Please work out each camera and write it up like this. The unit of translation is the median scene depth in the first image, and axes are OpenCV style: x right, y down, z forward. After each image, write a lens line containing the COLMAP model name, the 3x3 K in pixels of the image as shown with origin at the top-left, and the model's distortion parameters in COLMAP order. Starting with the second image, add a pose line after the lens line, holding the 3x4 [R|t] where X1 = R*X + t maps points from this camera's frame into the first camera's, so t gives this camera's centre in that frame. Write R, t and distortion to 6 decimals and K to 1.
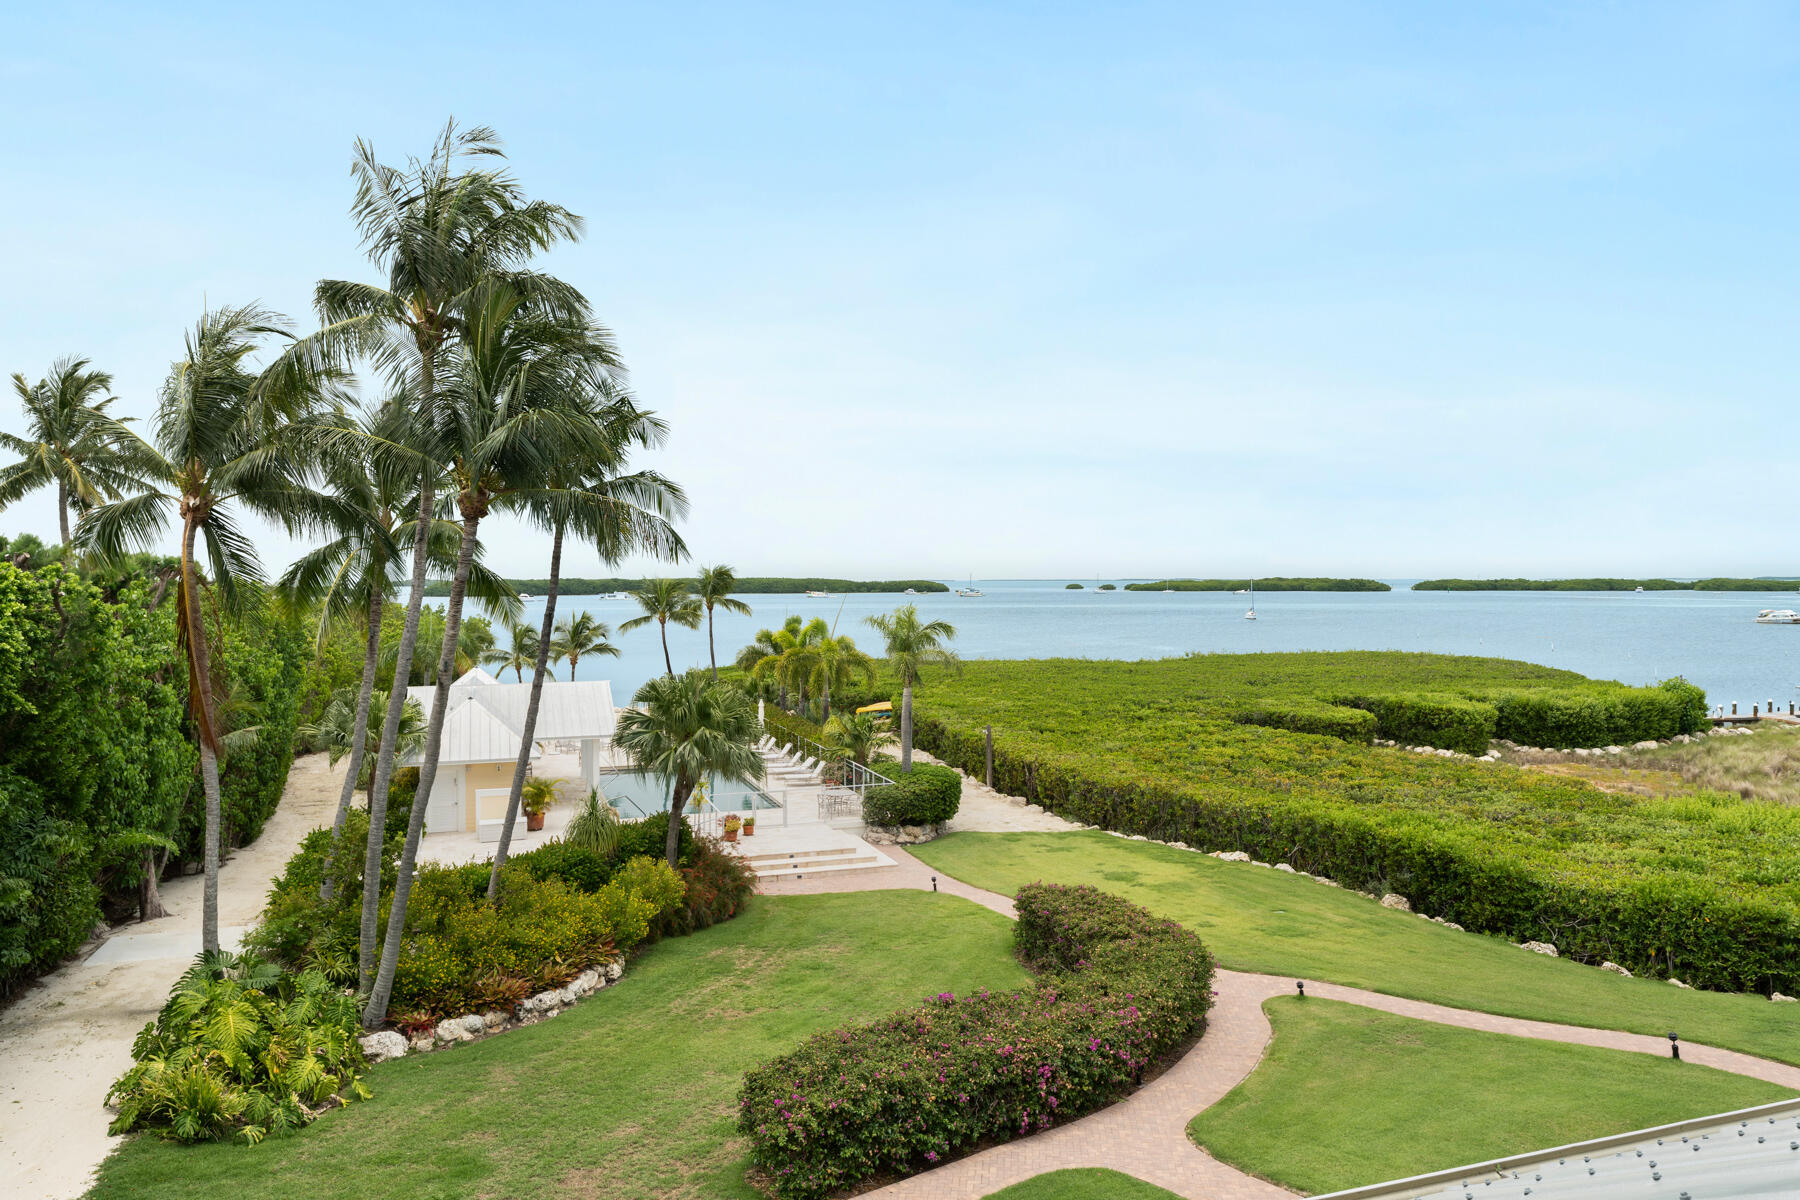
lens RADIAL K [[1160.5, 0, 900.0], [0, 1160.5, 600.0], [0, 0, 1]] dist [-0.000669, -0.000225]
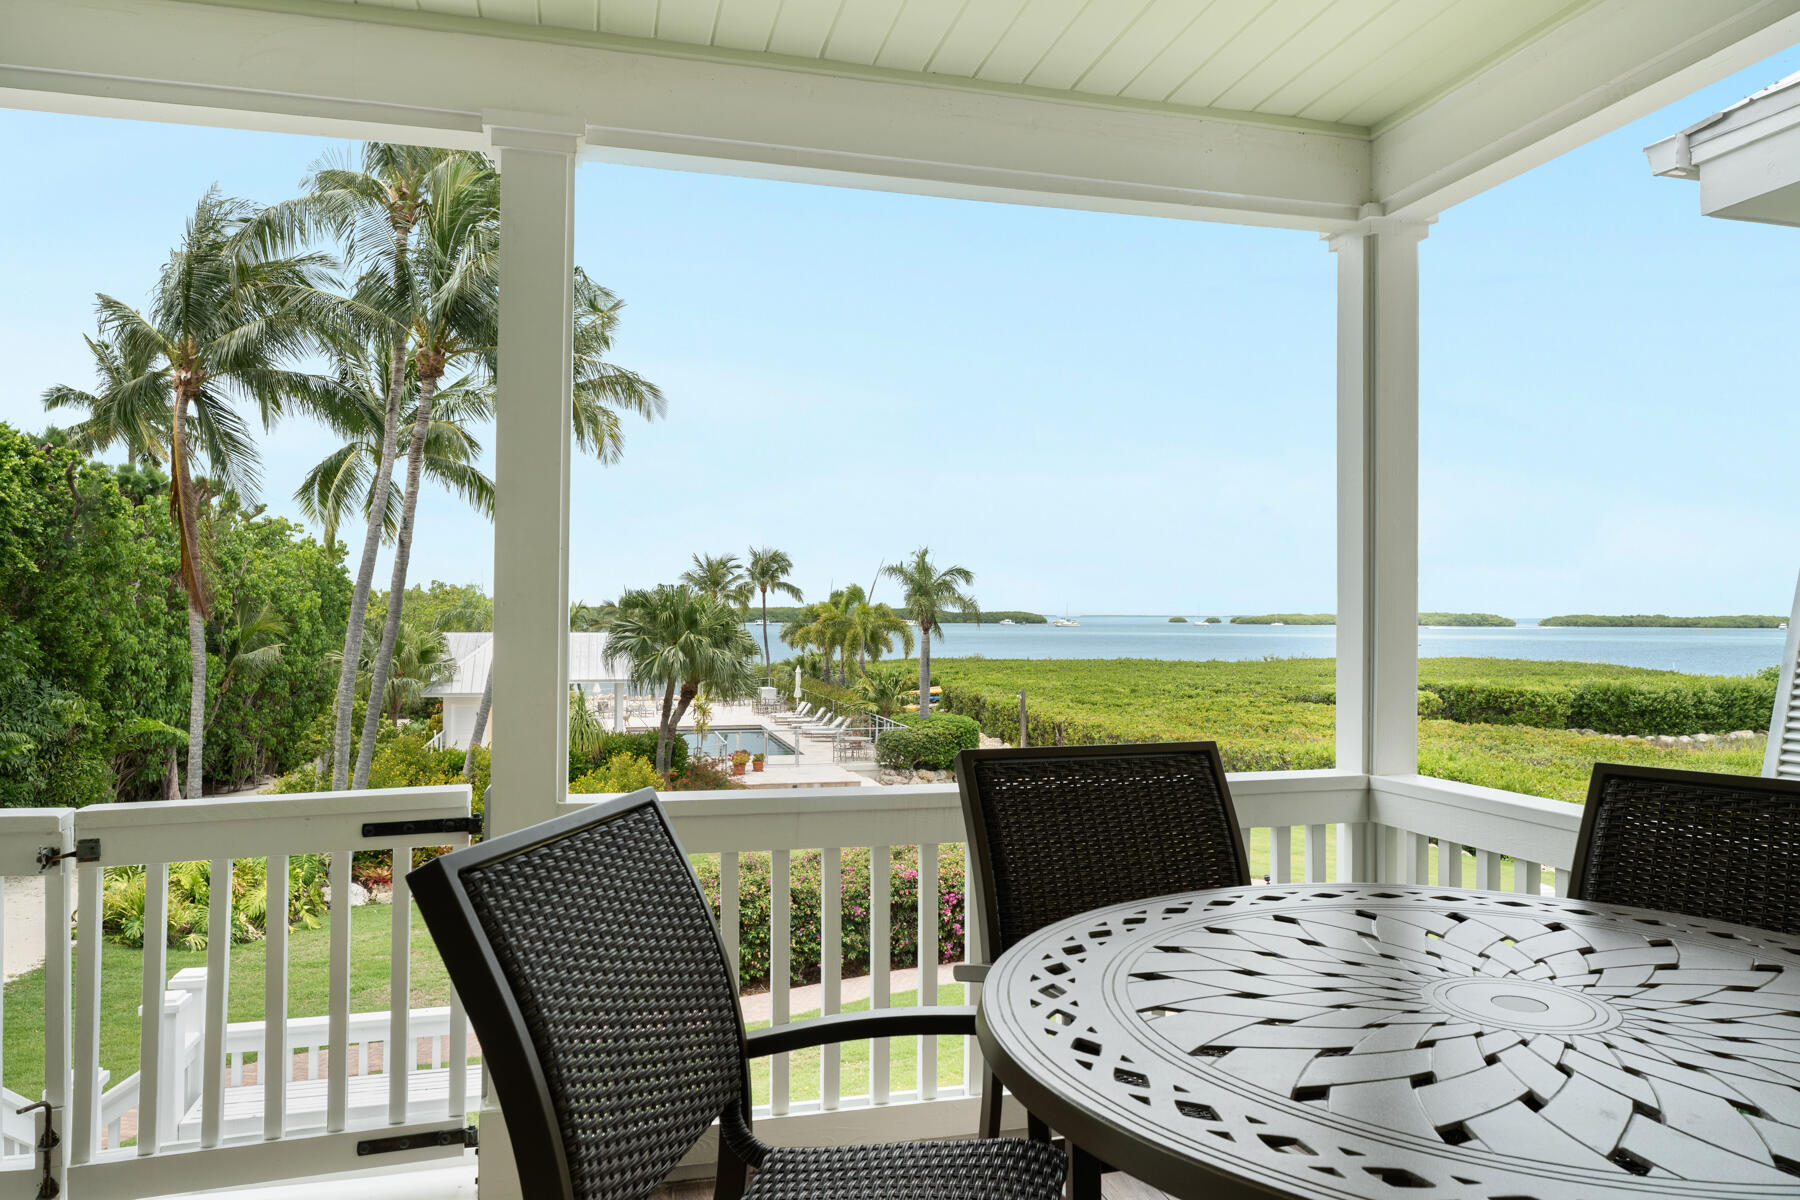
lens RADIAL K [[1178.9, 0, 900.0], [0, 1178.9, 600.0], [0, 0, 1]] dist [0.000104, -0.001282]
pose [[0.996800, 0.007636, -0.079566, 0.090356], [-0.009536, 0.999678, -0.023528, 0.098662], [0.079361, 0.024212, 0.996552, -0.009452]]
